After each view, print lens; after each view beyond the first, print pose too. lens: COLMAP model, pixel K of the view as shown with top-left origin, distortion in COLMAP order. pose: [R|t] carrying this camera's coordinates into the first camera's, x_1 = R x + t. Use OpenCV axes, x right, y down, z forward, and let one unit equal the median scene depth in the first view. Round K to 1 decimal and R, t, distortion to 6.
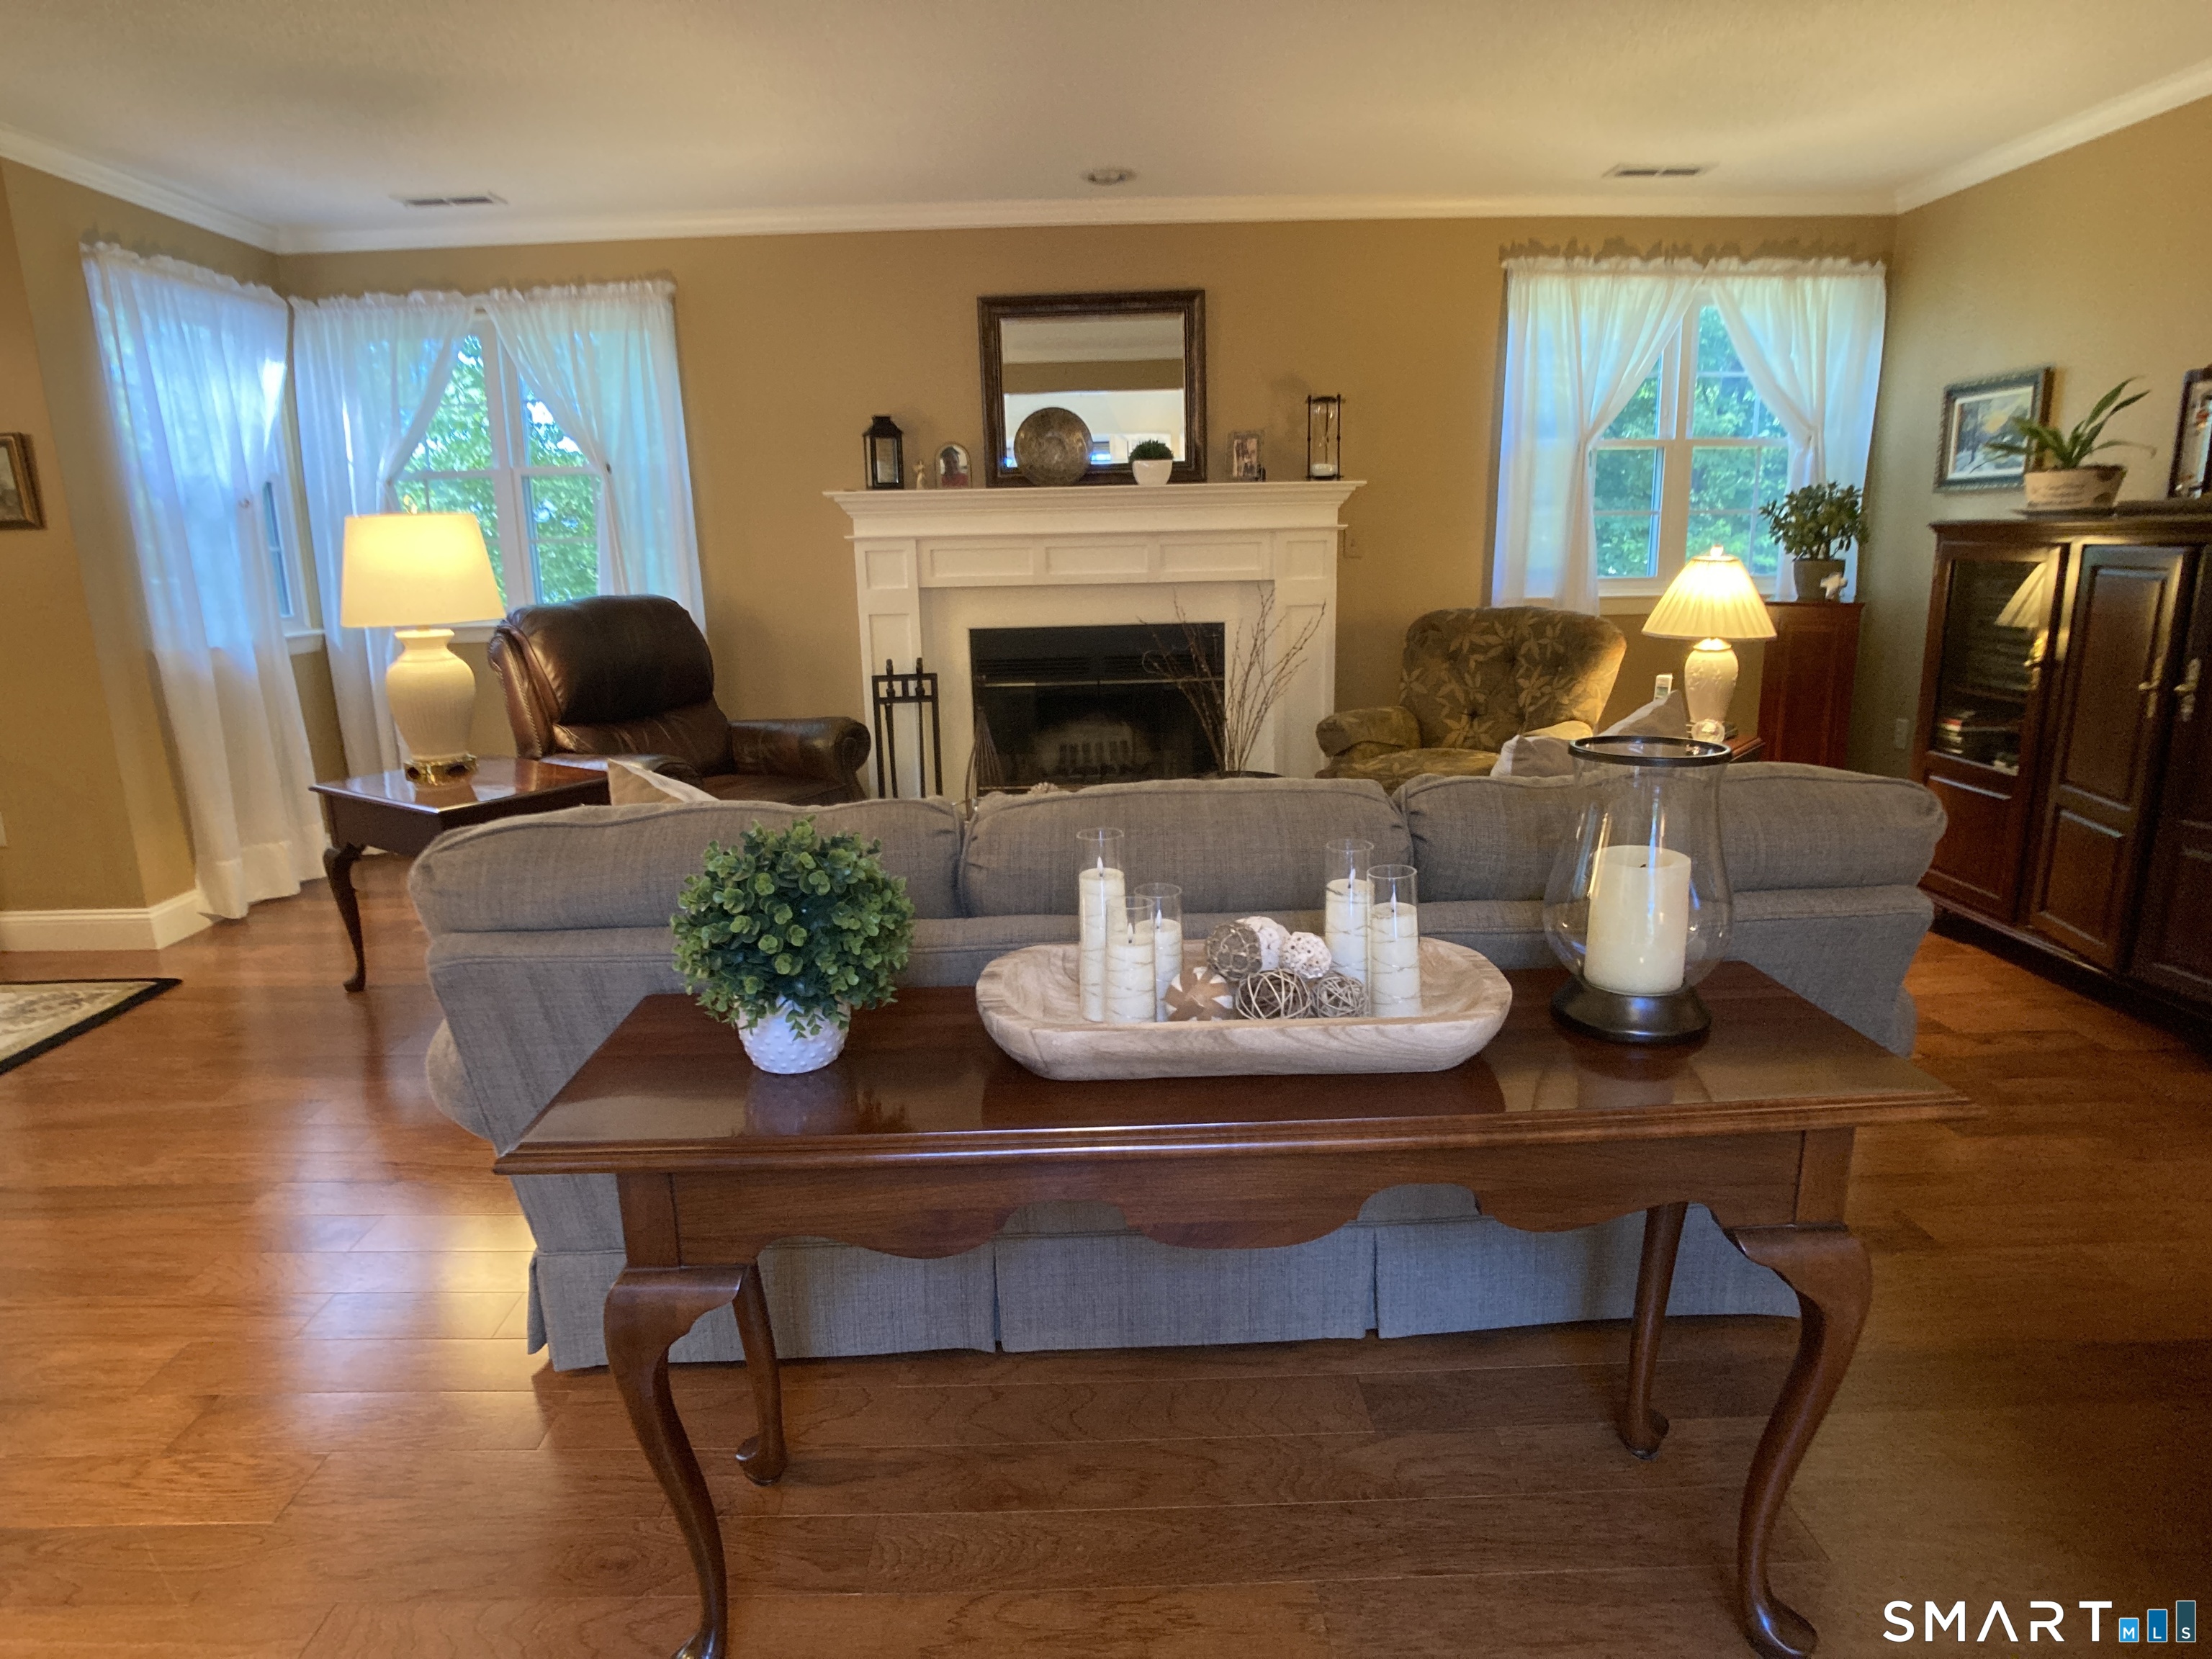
lens RADIAL K [[1266.4, 0, 1106.0], [0, 1266.4, 829.5], [0, 0, 1]] dist [-0.021134, 0.003376]
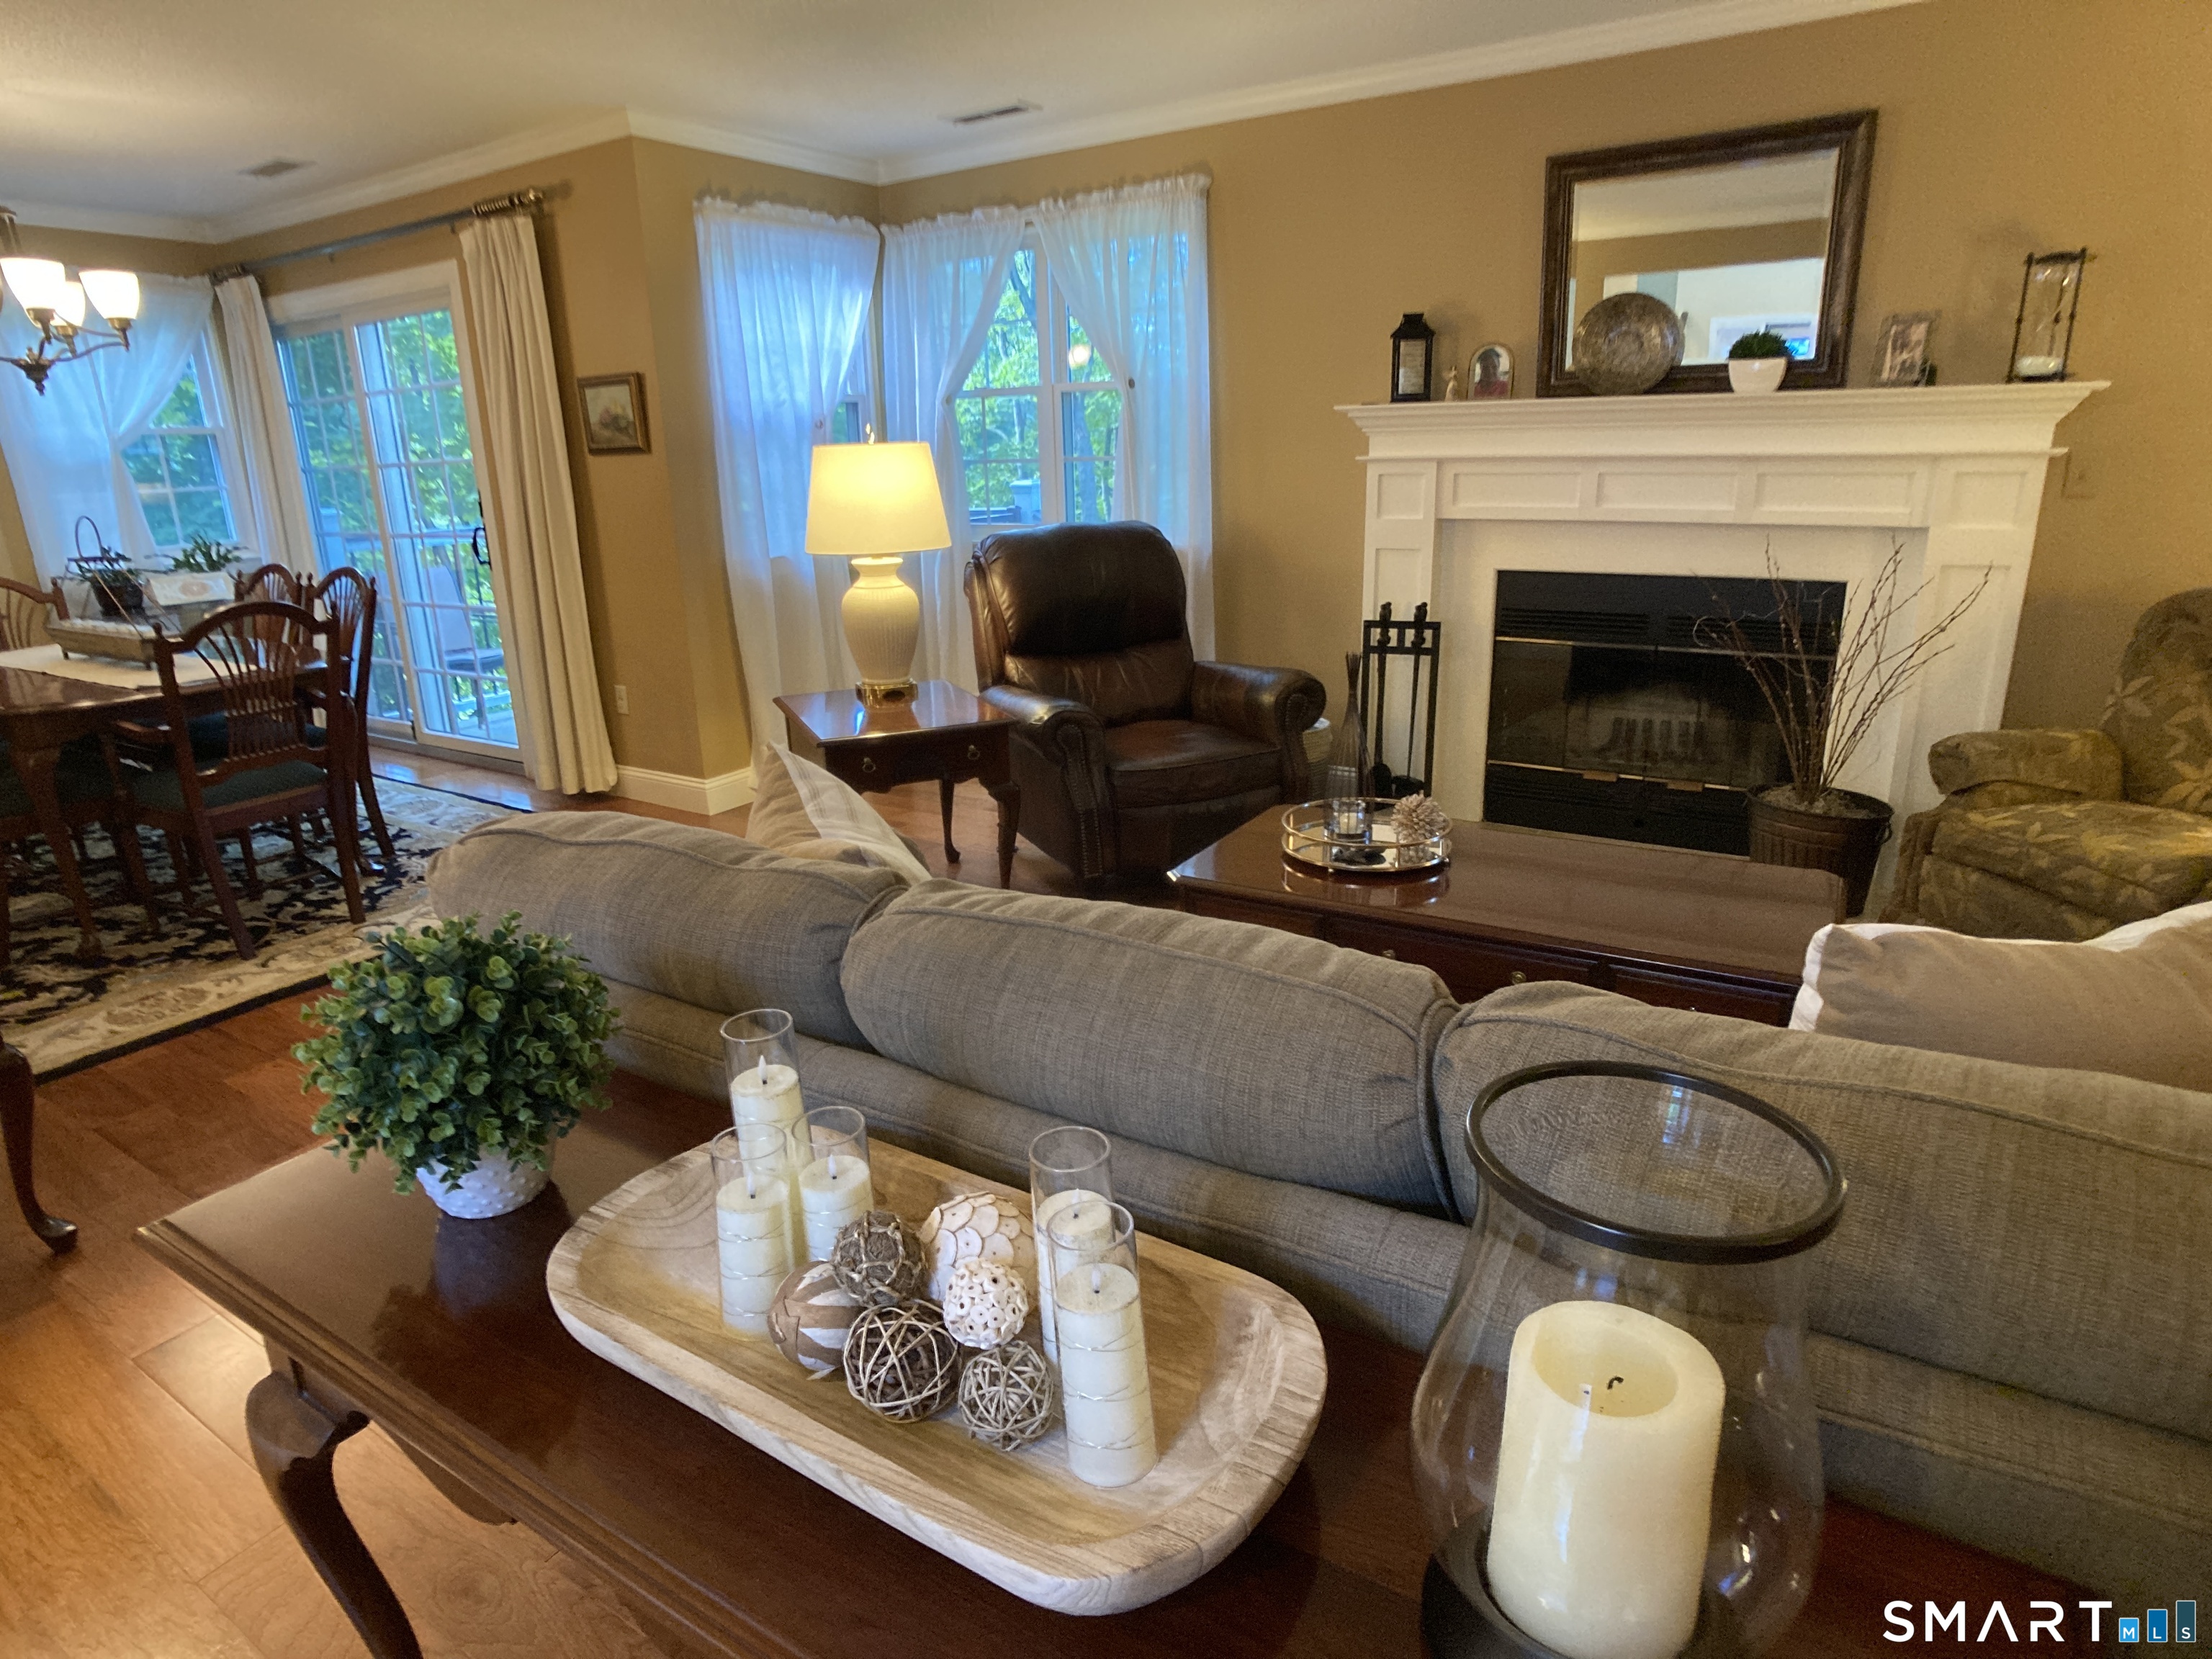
lens RADIAL K [[1329.5, 0, 1099.6], [0, 1329.5, 812.1], [0, 0, 1]] dist [-0.059911, 0.052657]
pose [[0.830522, 0.154620, -0.535094, 0.168878], [-0.114965, 0.987597, 0.106937, -0.067748], [0.544991, -0.027297, 0.837997, 0.138244]]
